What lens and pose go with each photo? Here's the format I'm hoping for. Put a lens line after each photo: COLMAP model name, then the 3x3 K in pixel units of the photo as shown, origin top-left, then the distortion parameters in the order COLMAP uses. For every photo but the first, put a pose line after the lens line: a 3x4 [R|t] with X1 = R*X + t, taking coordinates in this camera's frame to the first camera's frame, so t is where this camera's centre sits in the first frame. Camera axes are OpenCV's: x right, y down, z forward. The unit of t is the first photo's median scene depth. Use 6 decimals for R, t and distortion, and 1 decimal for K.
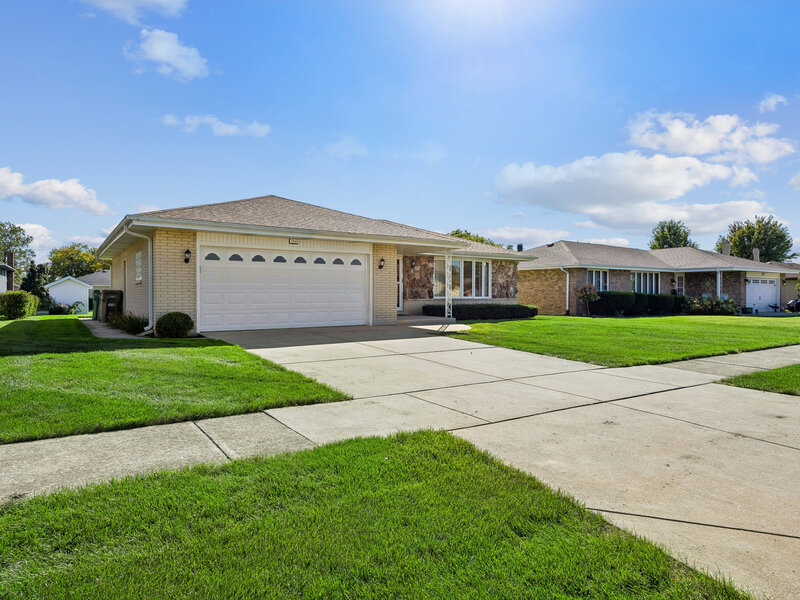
lens RADIAL K [[508.8, 0, 400.4], [0, 508.8, 300.4], [0, 0, 1]] dist [-0.033575, -0.000432]
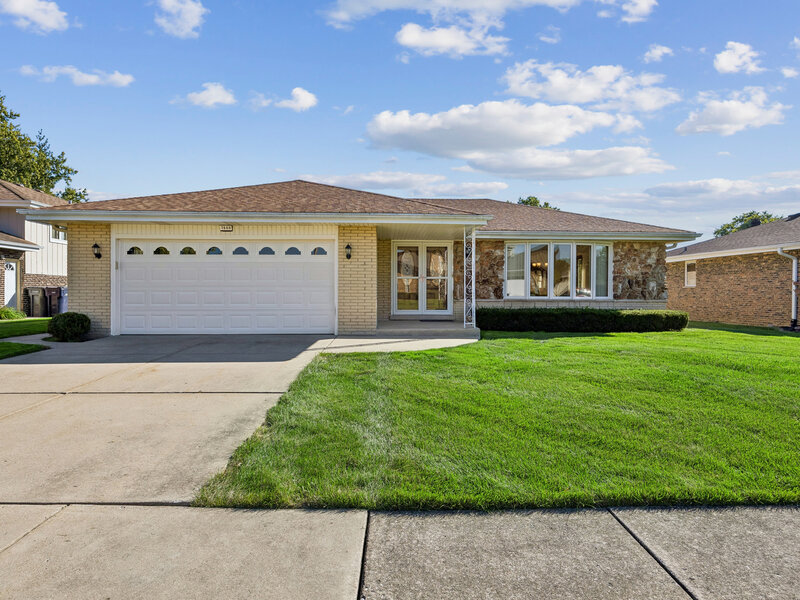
lens RADIAL K [[508.8, 0, 401.5], [0, 508.8, 295.6], [0, 0, 1]] dist [-0.033575, -0.000432]
pose [[0.852605, 0.007383, -0.522504, 0.327815], [-0.008475, 0.999964, 0.000300, -0.007756], [0.522488, 0.004172, 0.852637, 0.326340]]
